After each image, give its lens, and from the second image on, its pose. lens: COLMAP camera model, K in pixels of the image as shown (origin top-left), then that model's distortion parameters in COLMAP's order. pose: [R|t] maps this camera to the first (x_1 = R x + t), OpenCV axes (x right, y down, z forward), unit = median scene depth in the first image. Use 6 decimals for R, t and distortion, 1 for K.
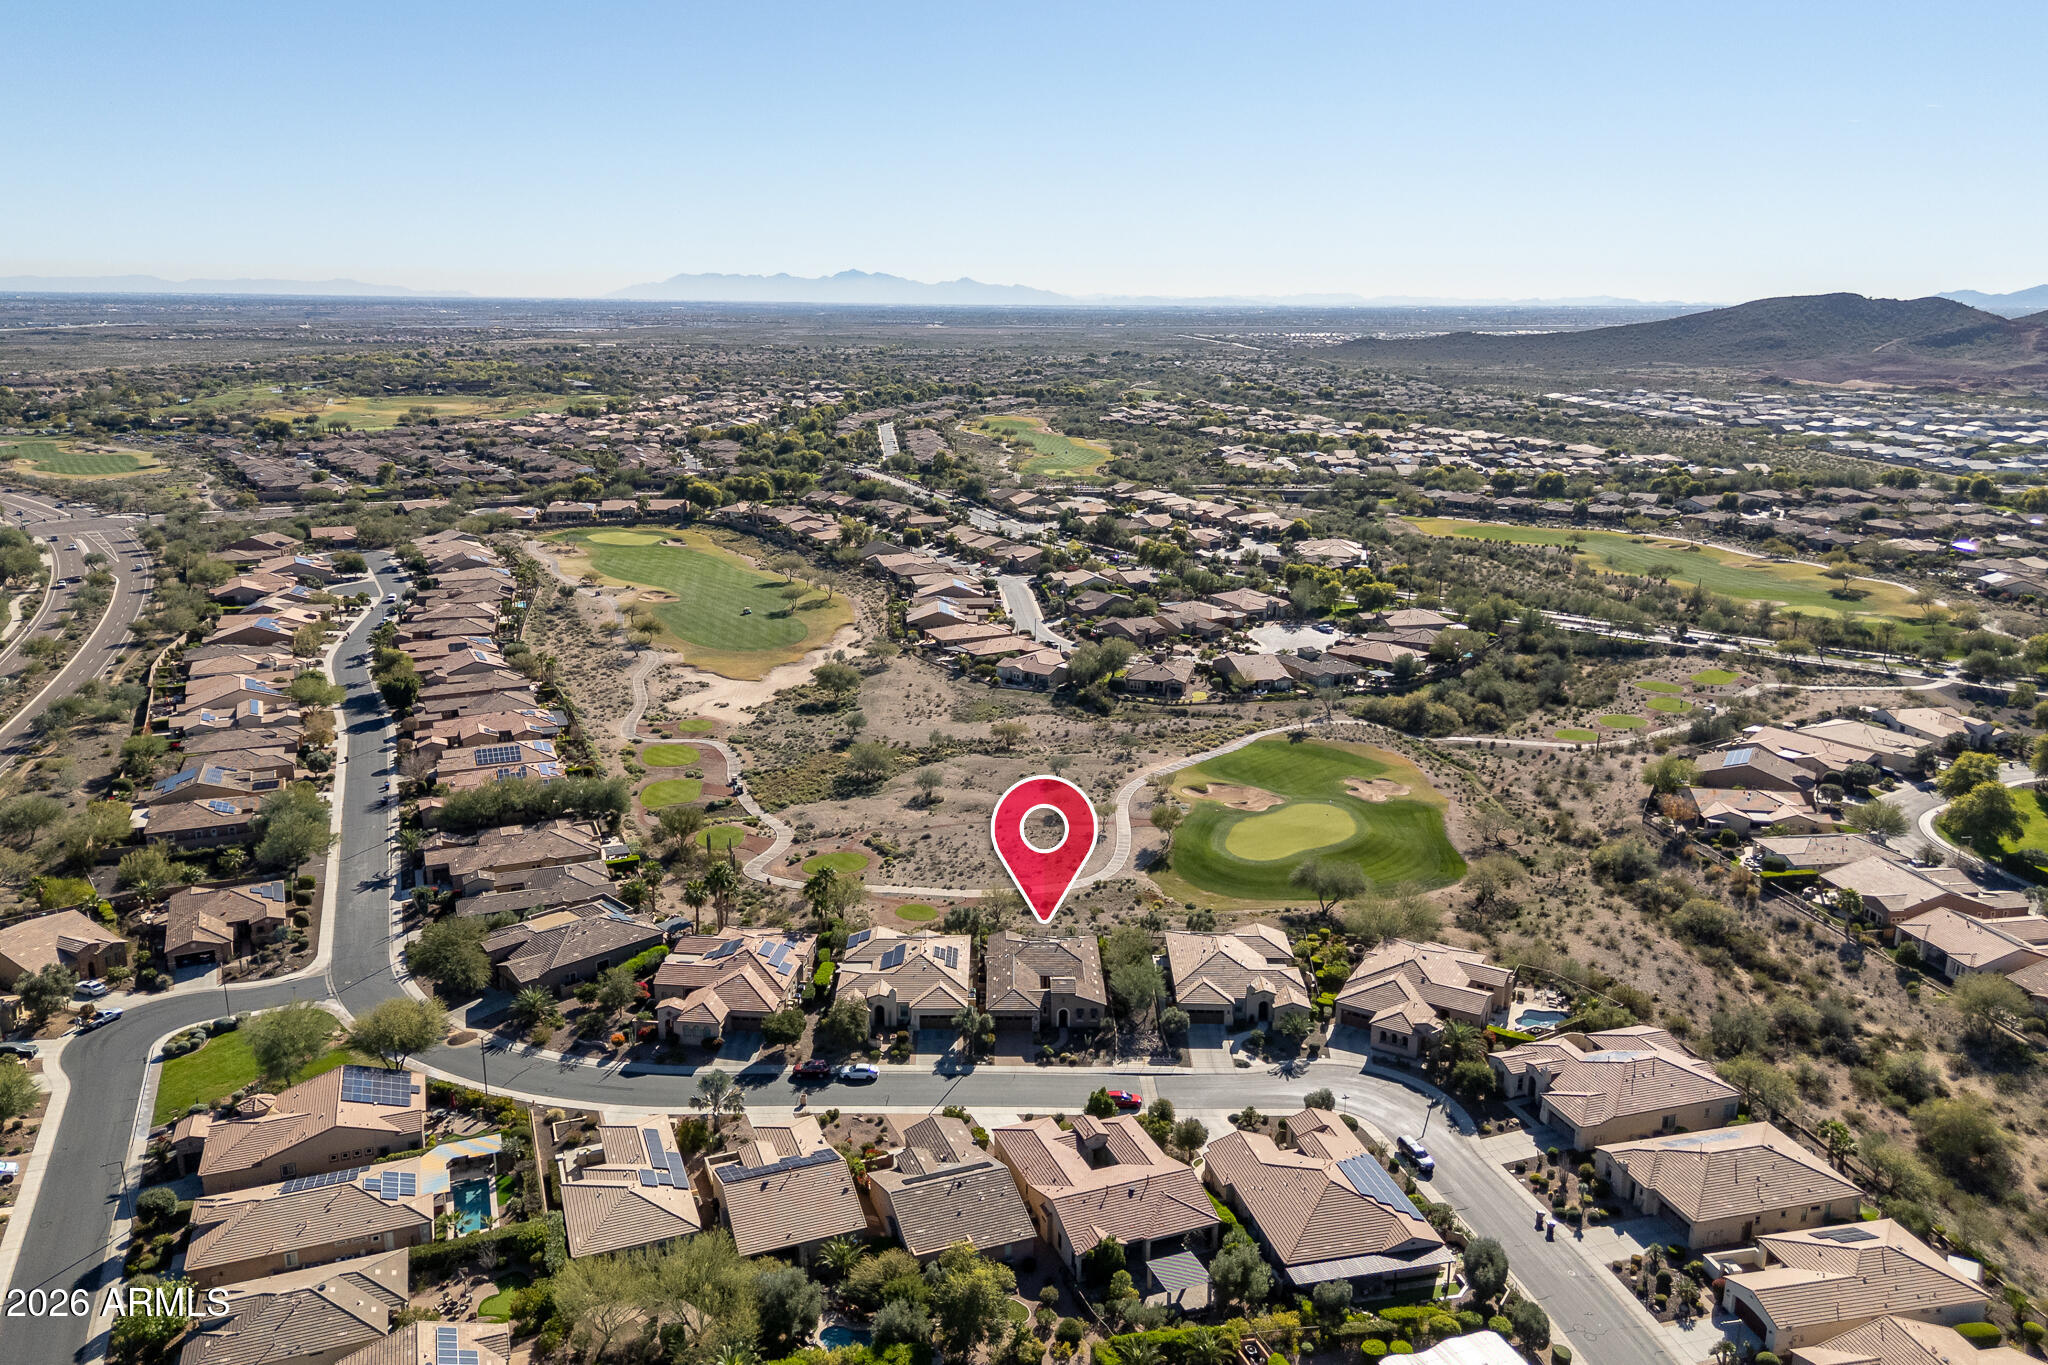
lens RADIAL K [[1503.6, 0, 1021.9], [0, 1503.6, 727.8], [0, 0, 1]] dist [0.075228, -0.082418]
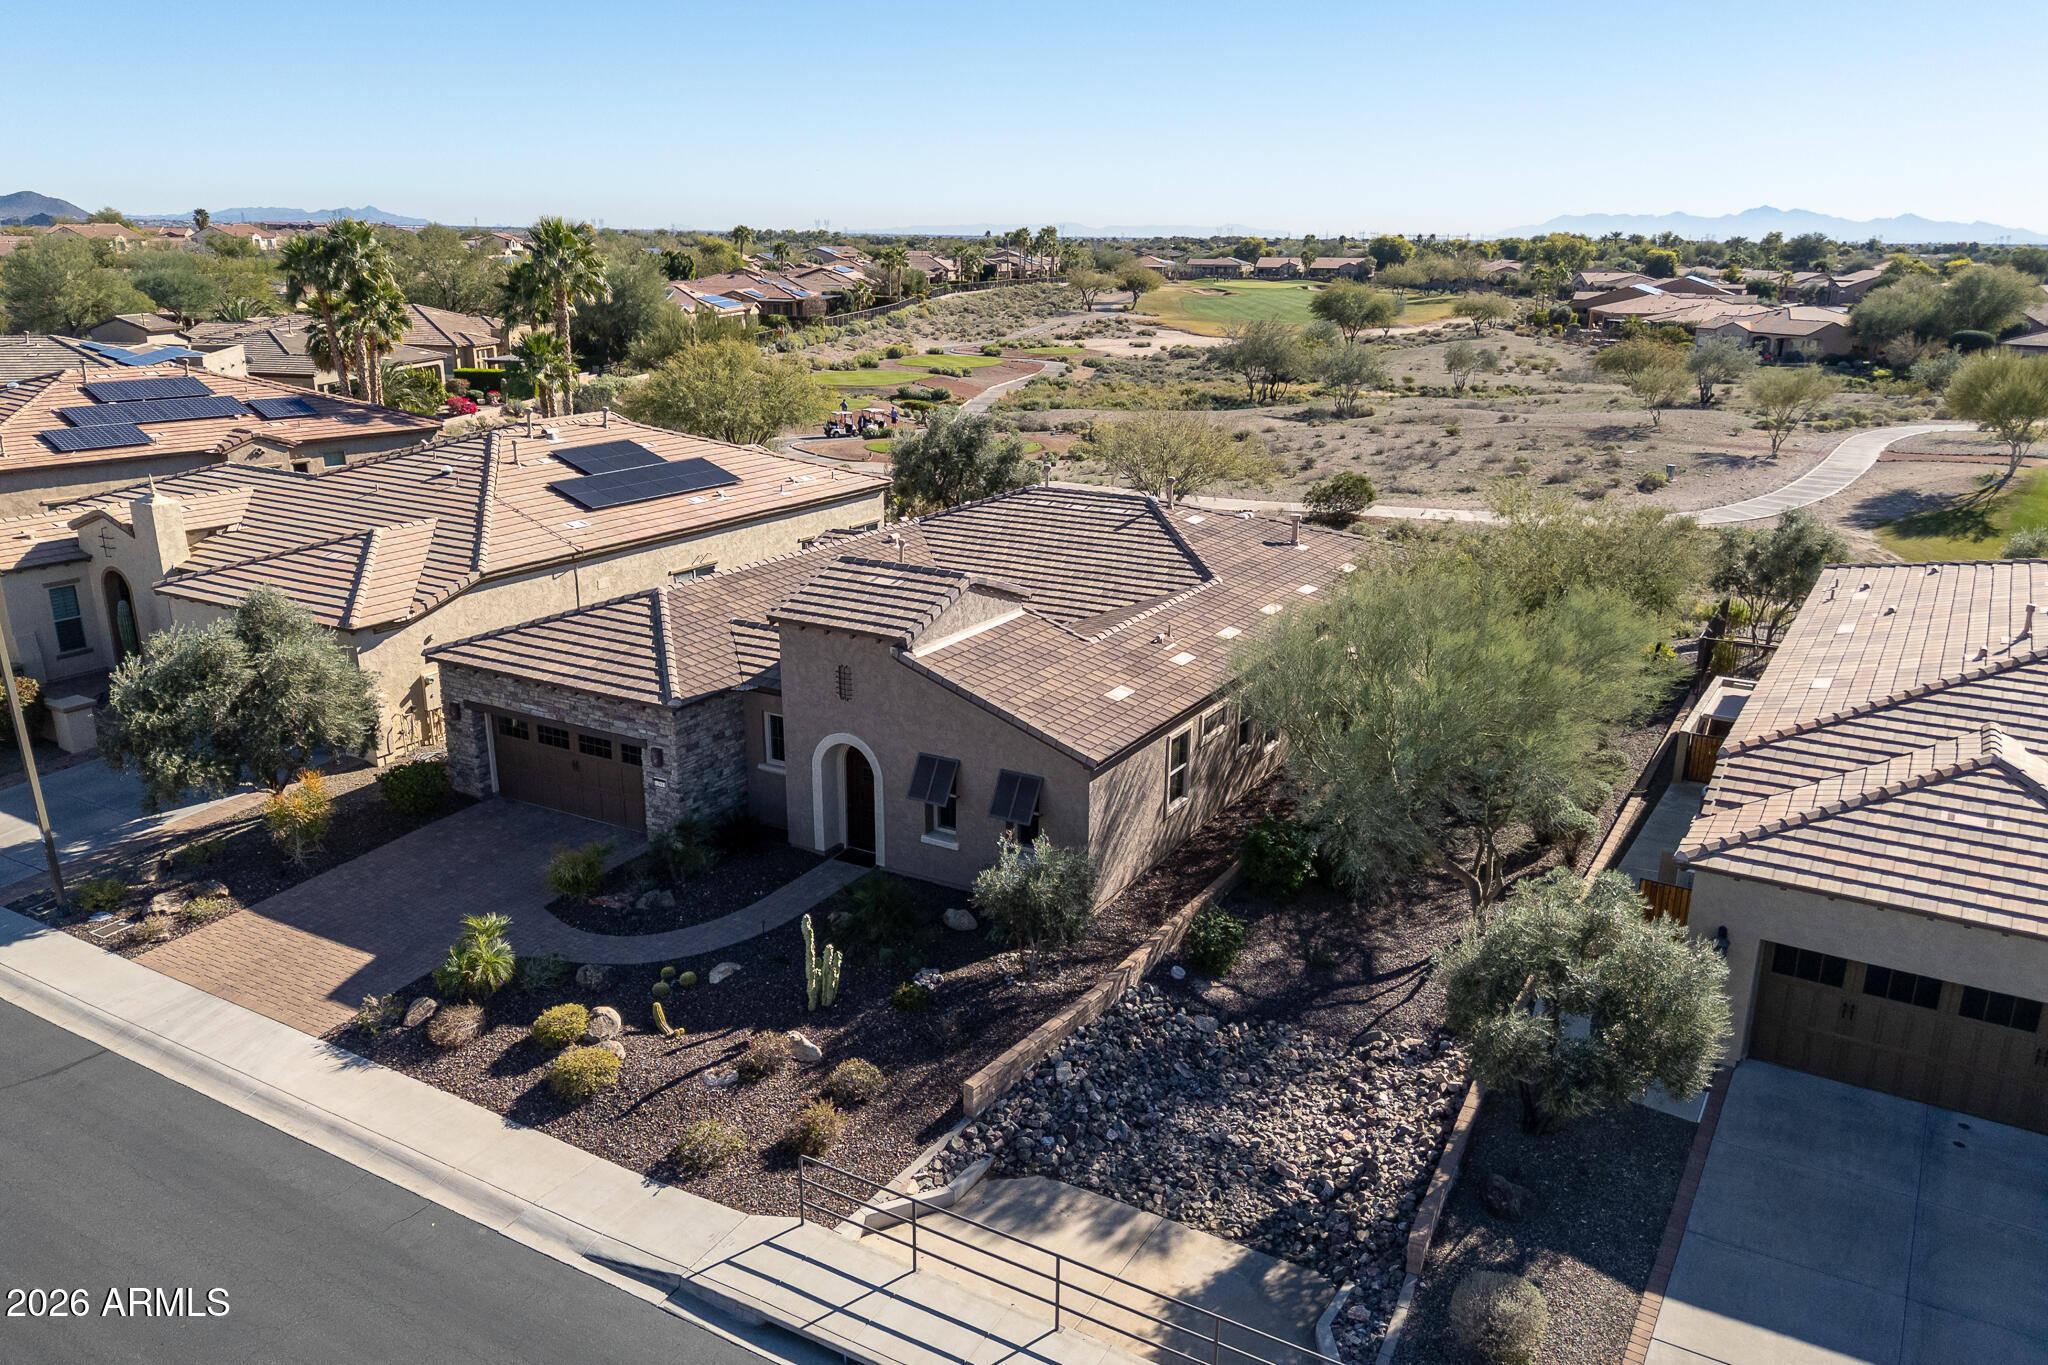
lens RADIAL K [[1503.6, 0, 1021.9], [0, 1503.6, 727.8], [0, 0, 1]] dist [0.075228, -0.082418]
pose [[0.856877, 0.158593, -0.490520, 0.088353], [-0.145303, 0.987226, 0.065359, 0.131254], [0.494619, 0.015269, 0.868976, 0.666765]]
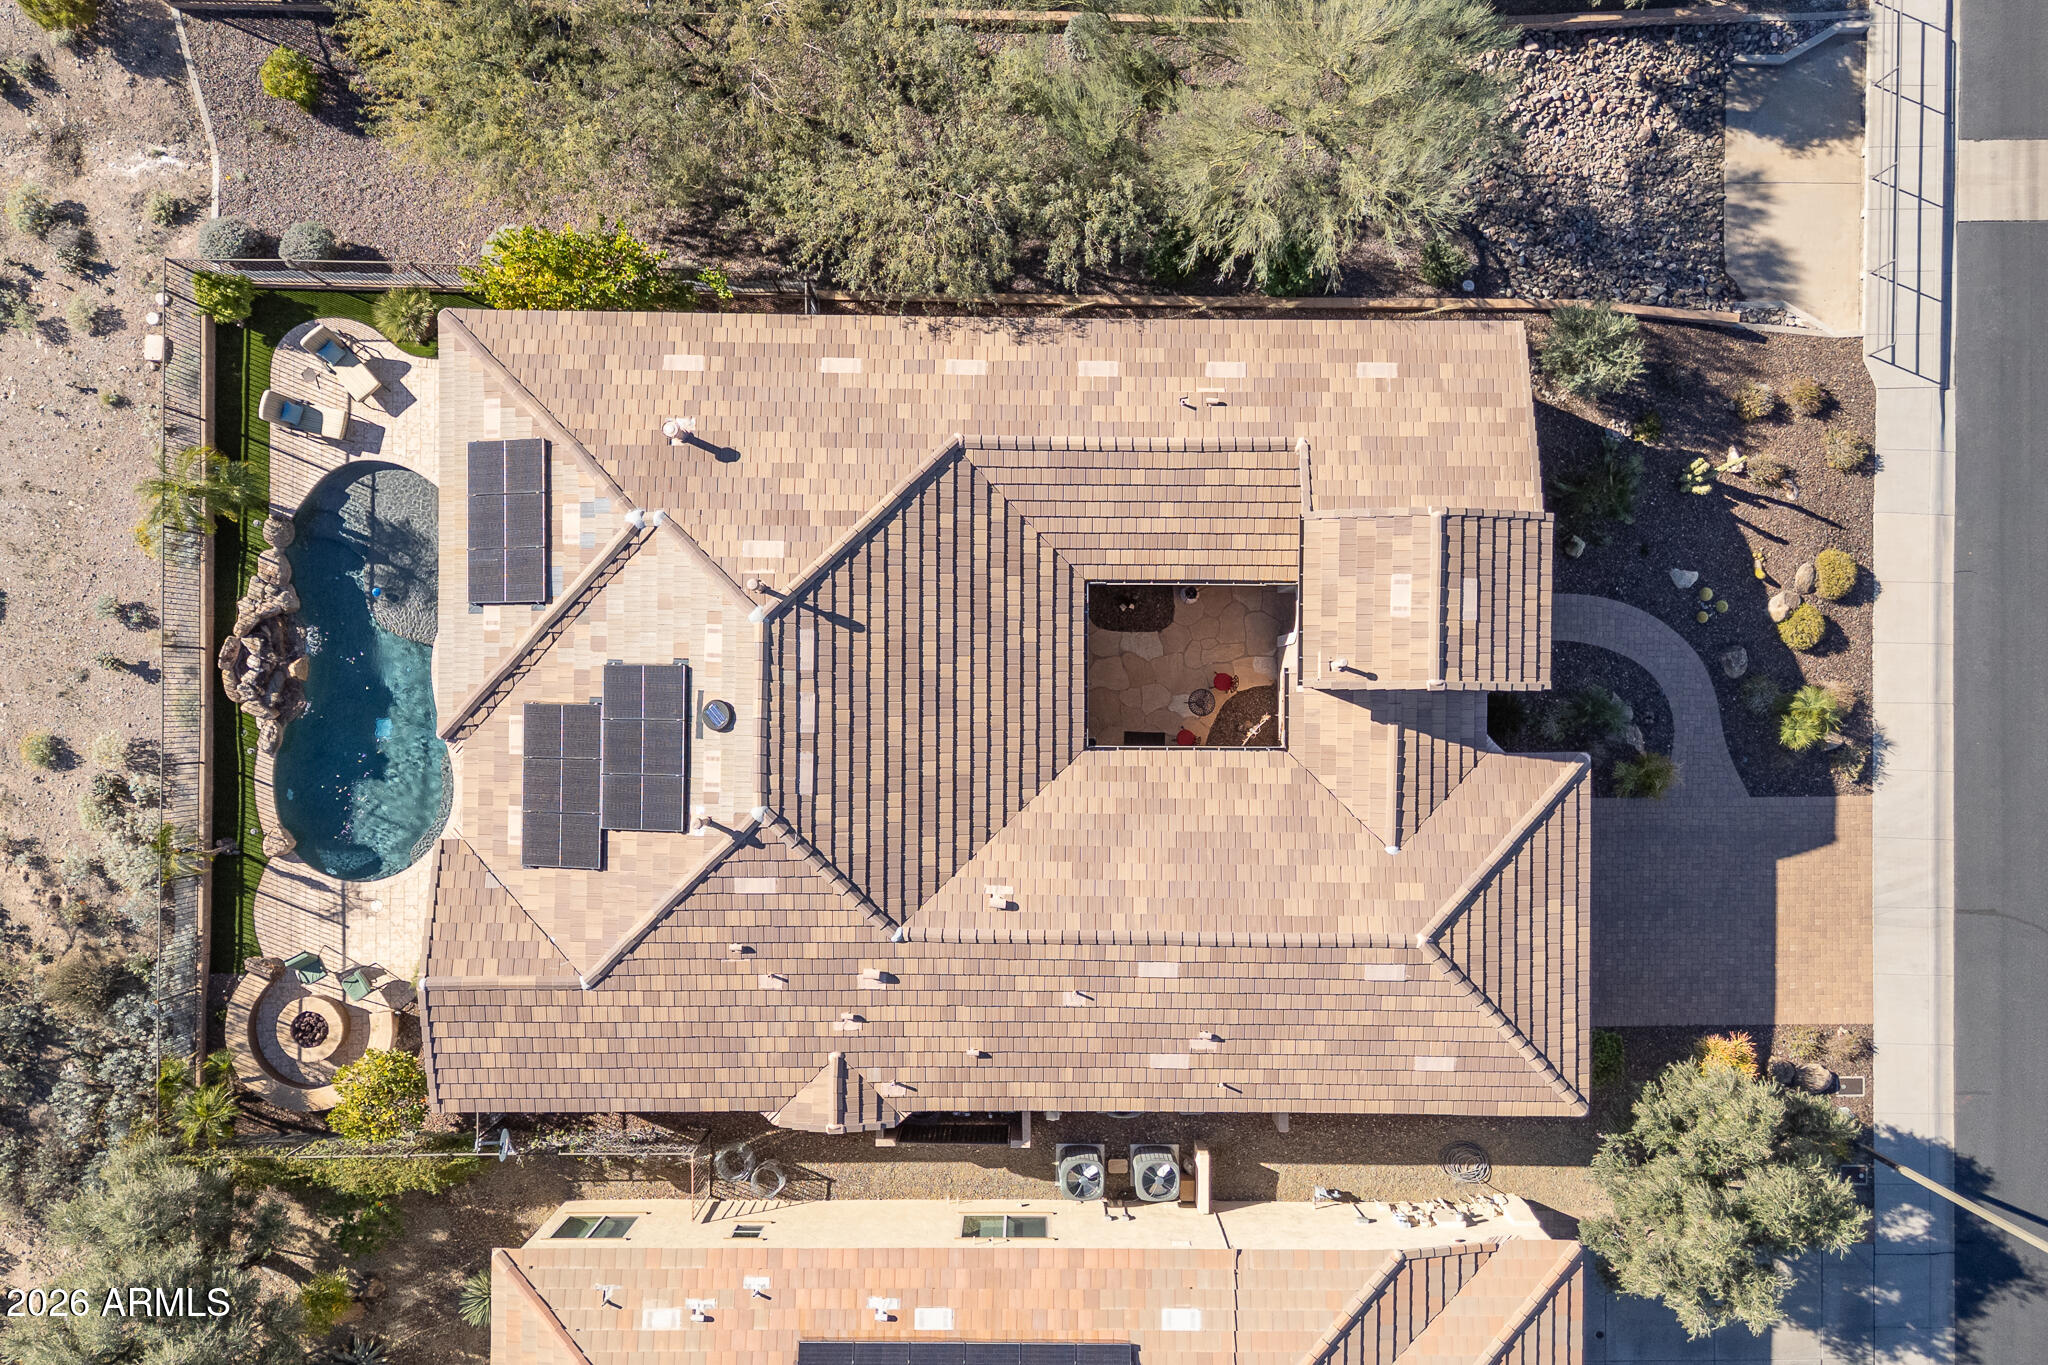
lens RADIAL K [[1472.5, 0, 1124.7], [0, 1472.5, 678.6], [0, 0, 1]] dist [0.046200, -0.041565]
pose [[0.021245, -0.999763, -0.004744, 0.015339], [0.270004, 0.001169, 0.962859, 0.021910], [-0.962625, -0.021737, 0.269965, 0.756612]]
